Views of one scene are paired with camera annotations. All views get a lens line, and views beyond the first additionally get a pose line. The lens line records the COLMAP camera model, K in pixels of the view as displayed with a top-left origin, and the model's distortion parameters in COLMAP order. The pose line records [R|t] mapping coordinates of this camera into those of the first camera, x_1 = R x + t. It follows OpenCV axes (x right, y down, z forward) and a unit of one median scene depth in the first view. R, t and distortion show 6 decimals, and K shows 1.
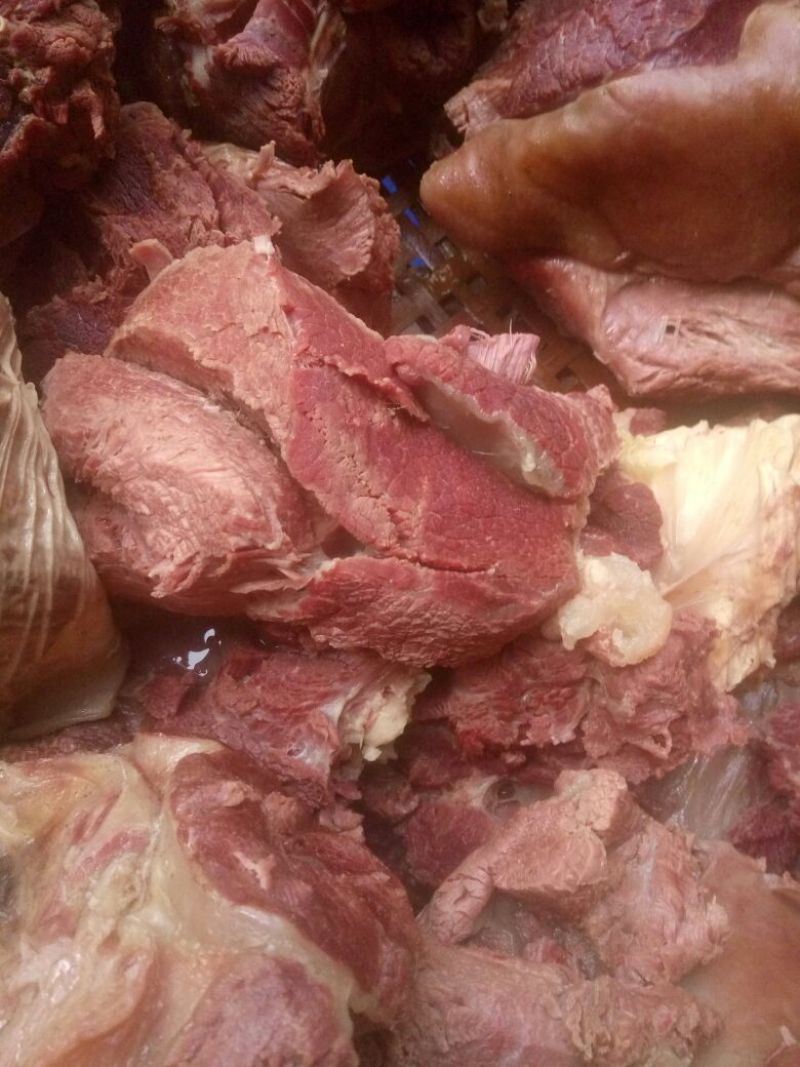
lens RADIAL K [[815.9, 0, 396.9], [0, 815.9, 539.0], [0, 0, 1]] dist [0.033391, -0.039468]
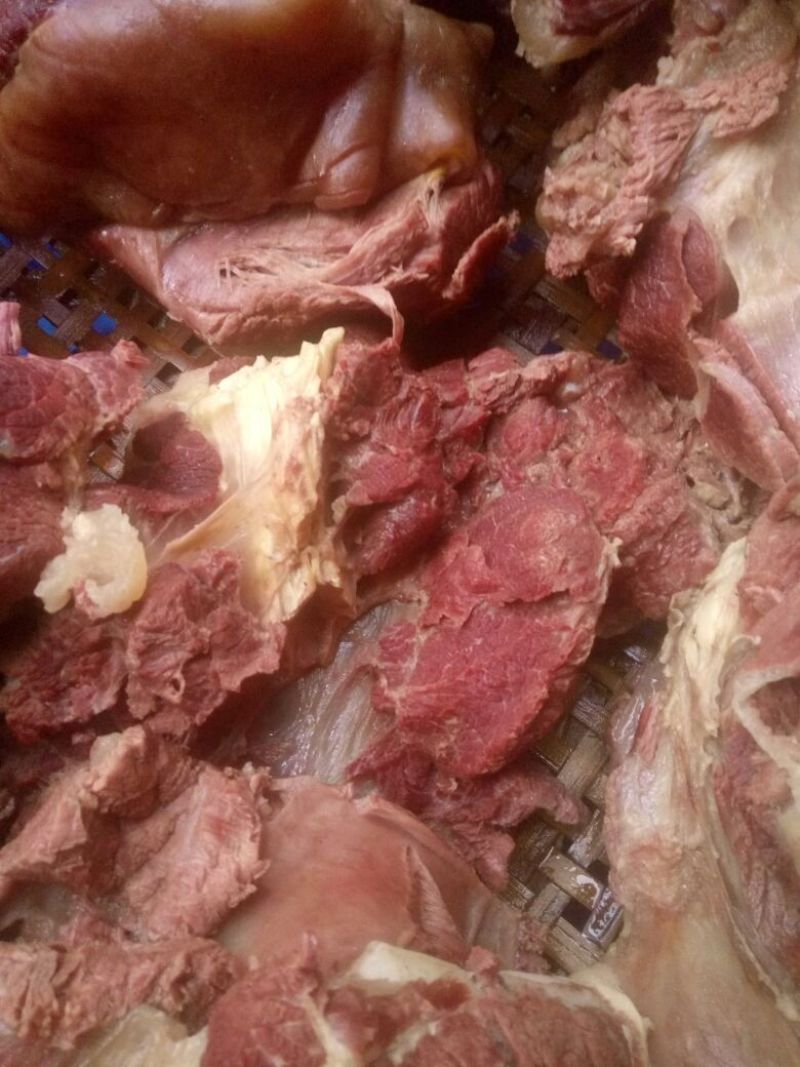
lens RADIAL K [[815.9, 0, 402.5], [0, 815.9, 533.5], [0, 0, 1]] dist [0.033391, -0.039468]
pose [[0.976737, -0.214376, -0.005283, 0.578066], [0.214120, 0.976326, -0.030650, 0.148060], [0.011728, 0.028806, 0.999516, 0.043238]]
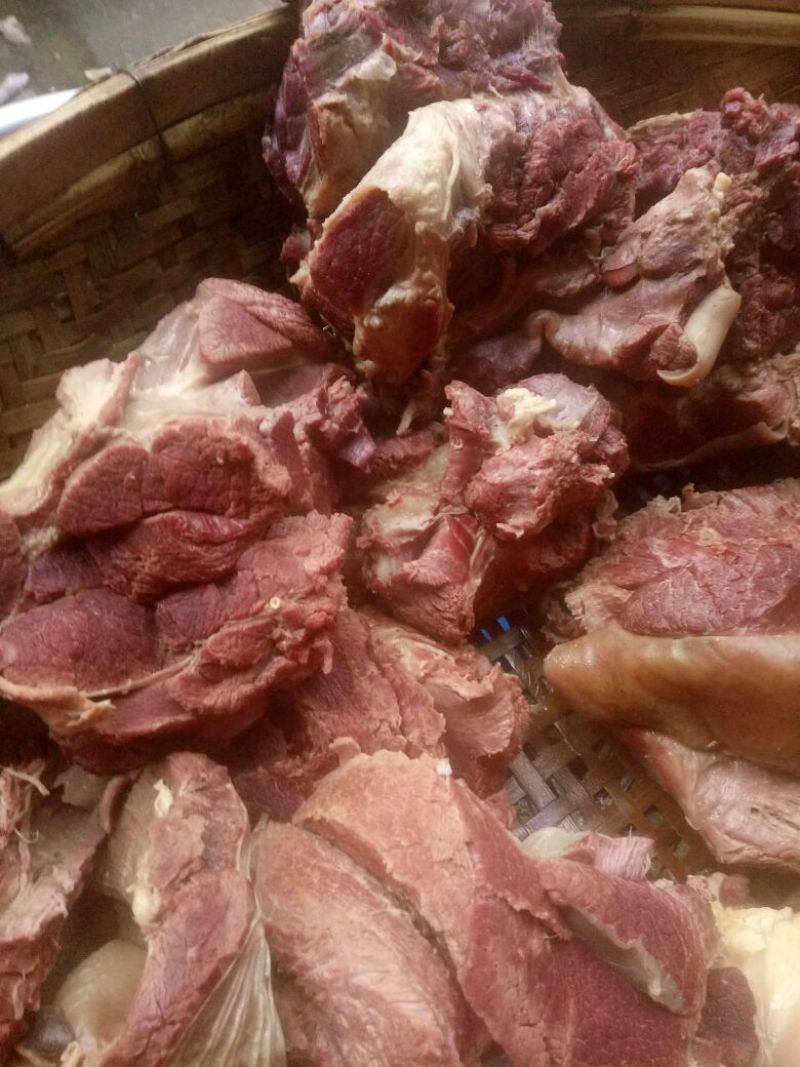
lens RADIAL K [[815.9, 0, 393.6], [0, 815.9, 534.7], [0, 0, 1]] dist [0.033391, -0.039468]
pose [[0.994907, 0.094677, -0.034589, -0.207728], [-0.100524, 0.957221, -0.271334, -0.317347], [0.007420, 0.273429, 0.961864, -0.279059]]
